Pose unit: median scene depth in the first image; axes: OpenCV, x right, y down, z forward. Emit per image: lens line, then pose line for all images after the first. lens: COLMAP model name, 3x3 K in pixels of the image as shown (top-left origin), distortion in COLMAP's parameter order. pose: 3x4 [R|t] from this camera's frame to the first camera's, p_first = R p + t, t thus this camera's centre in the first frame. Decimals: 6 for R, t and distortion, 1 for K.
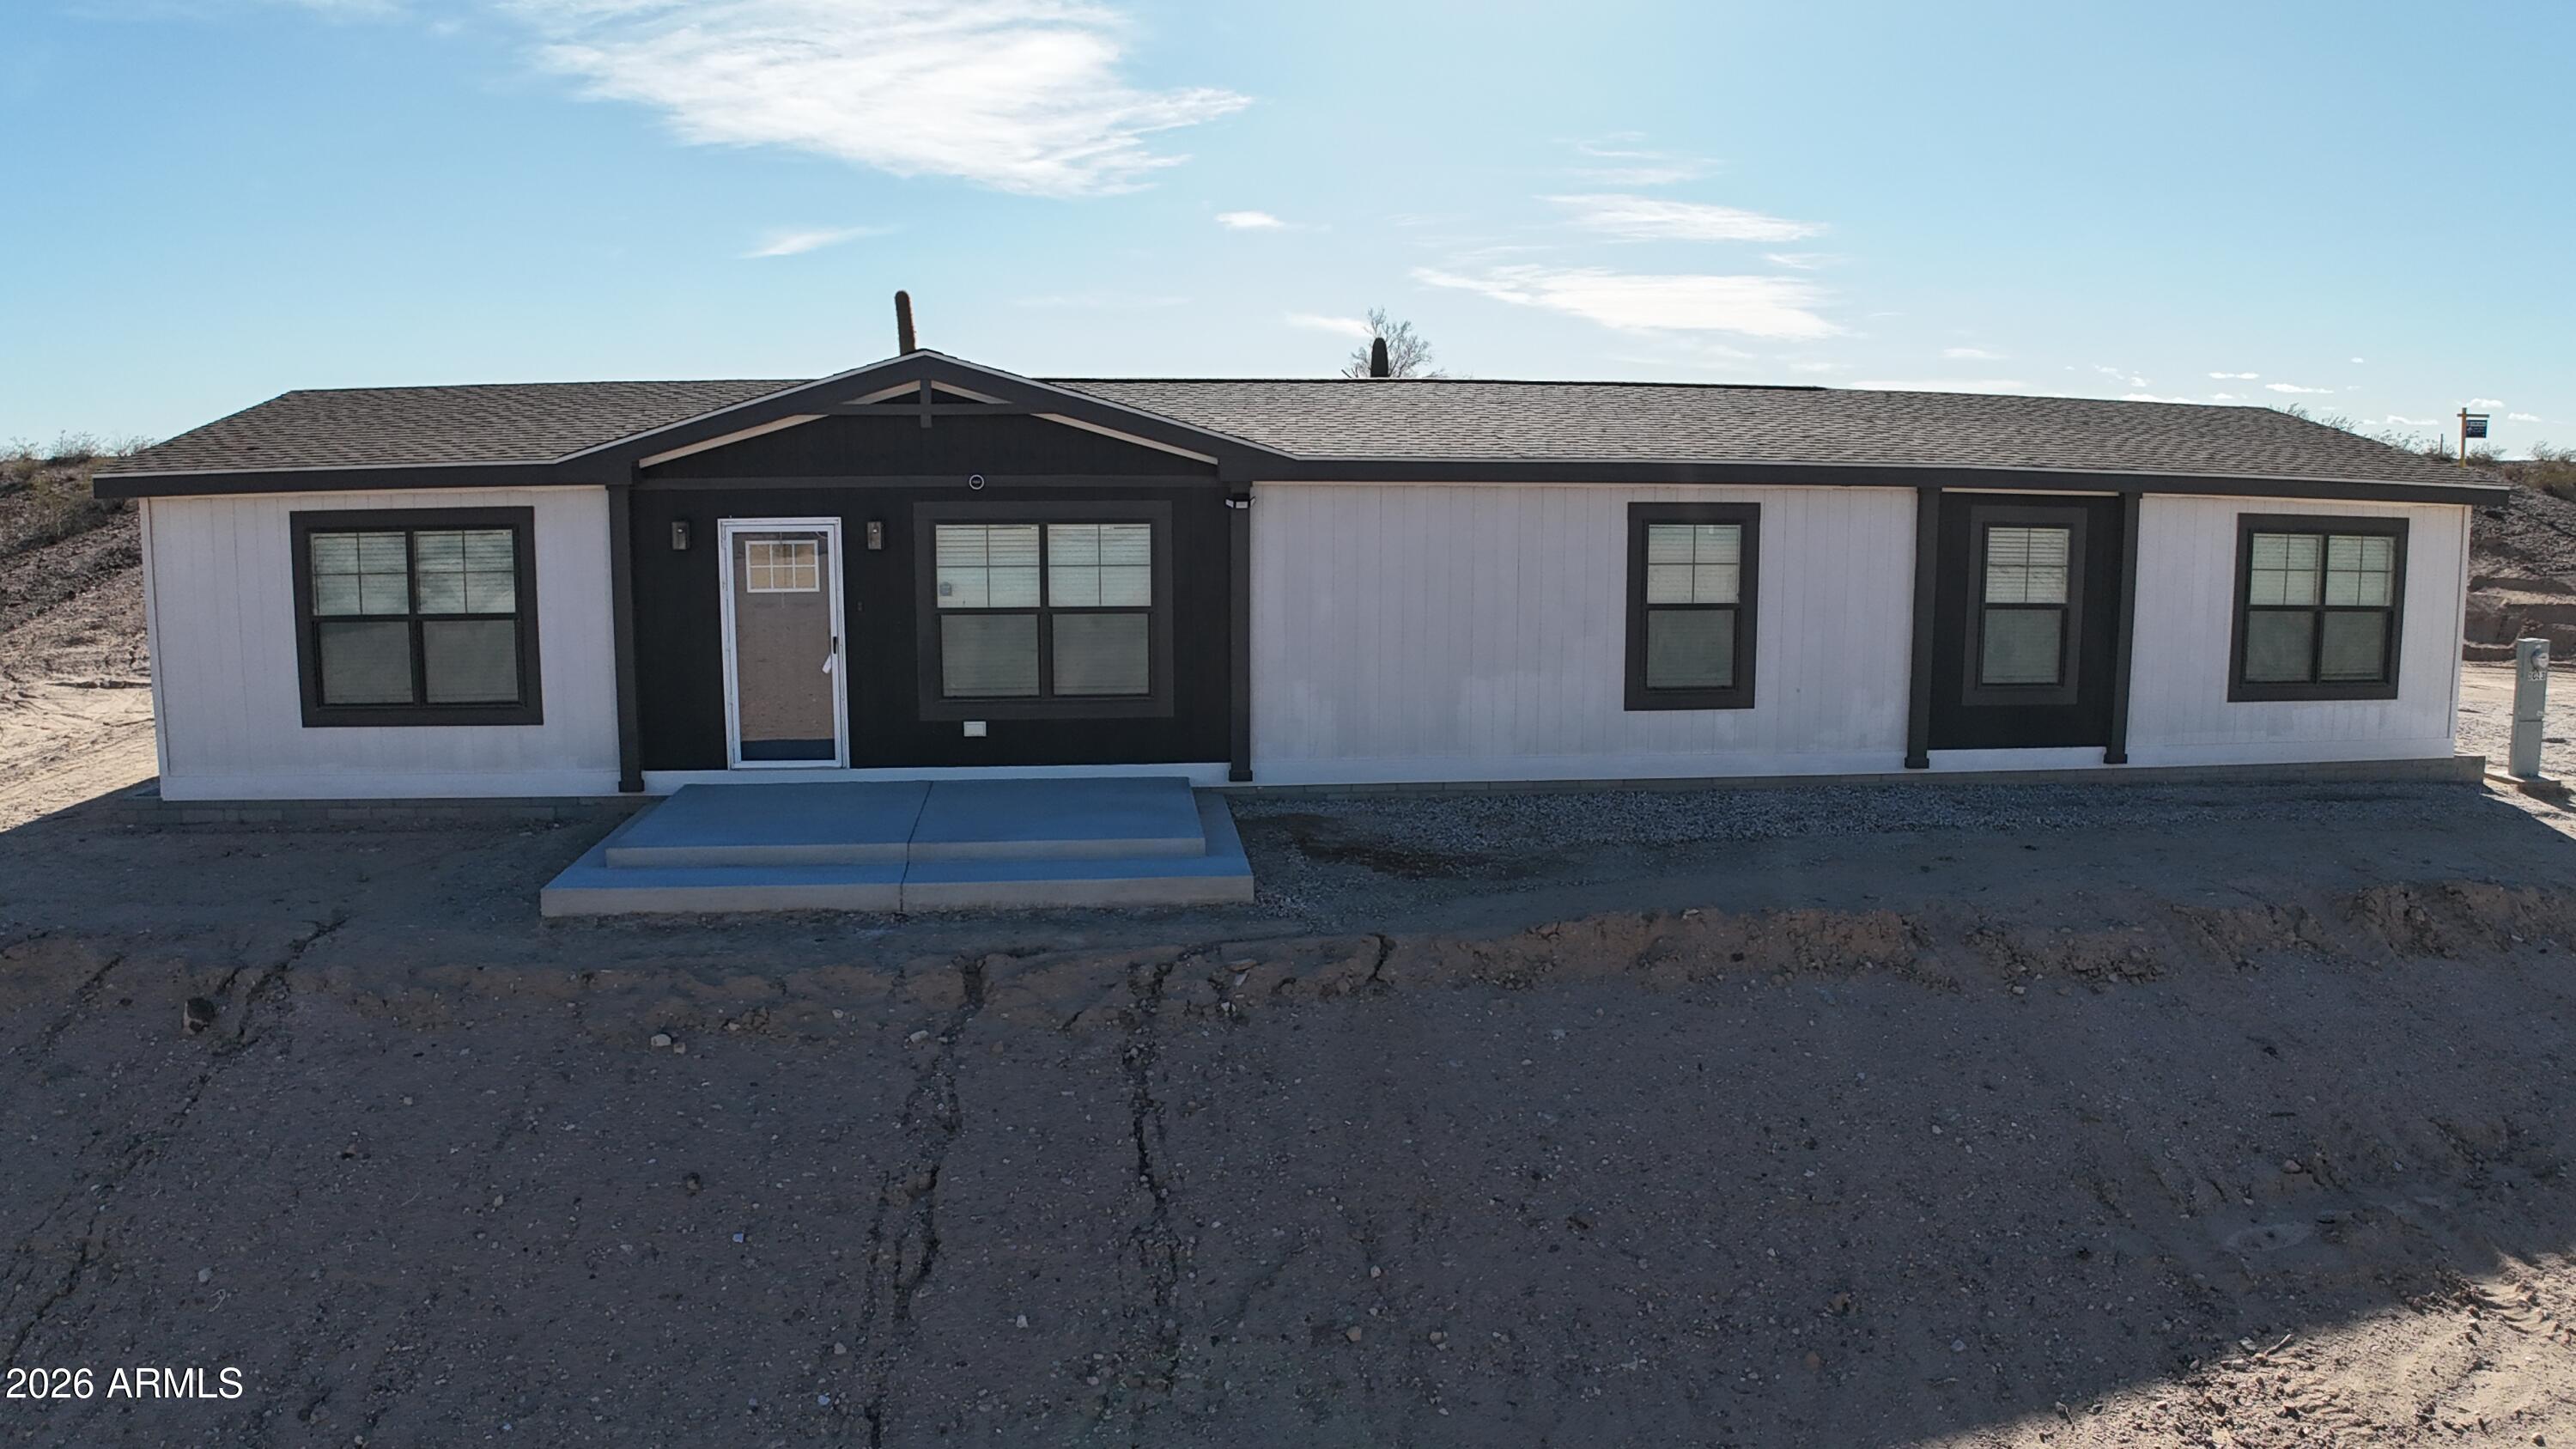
lens RADIAL K [[1815.1, 0, 1288.0], [0, 1815.1, 724.5], [0, 0, 1]] dist [-0.160303, -0.003451]
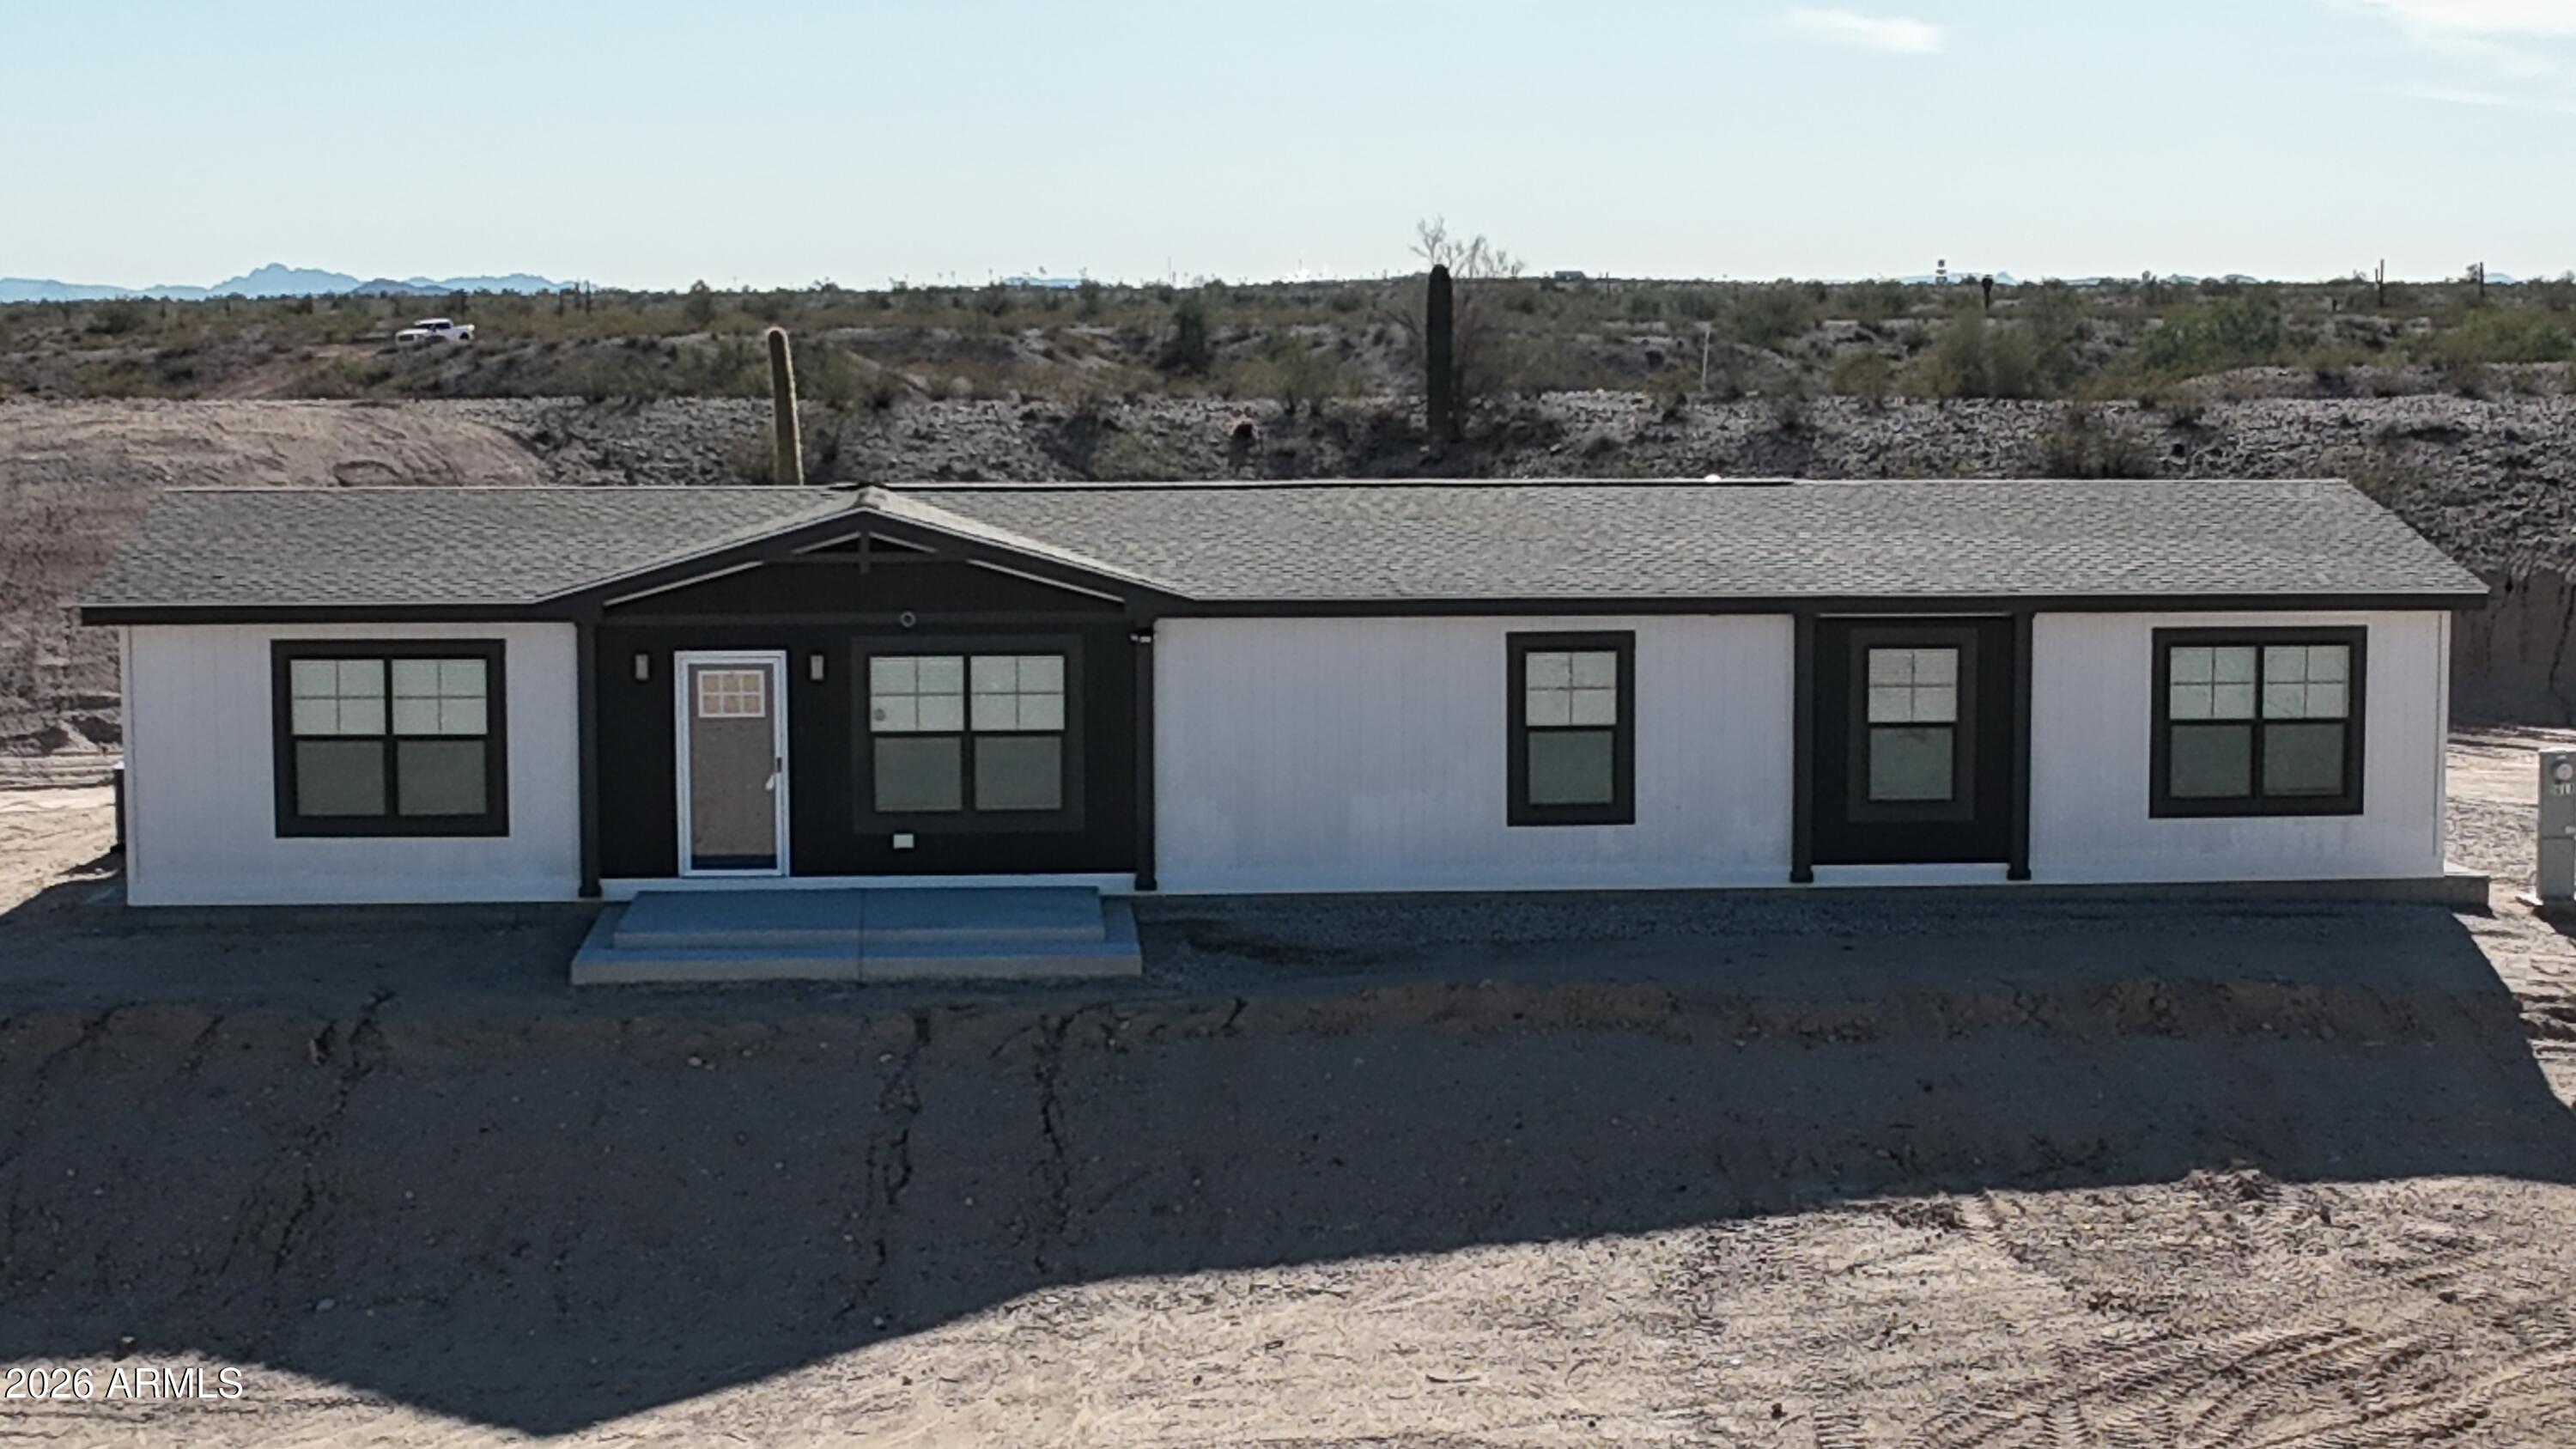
lens RADIAL K [[2306.3, 0, 1104.9], [0, 2306.3, 716.9], [0, 0, 1]] dist [-0.011988, -0.003894]
pose [[0.998014, -0.001081, -0.062979, 0.038577], [-0.002628, 0.998267, -0.058781, 0.009350], [0.062934, 0.058830, 0.996282, -0.406530]]
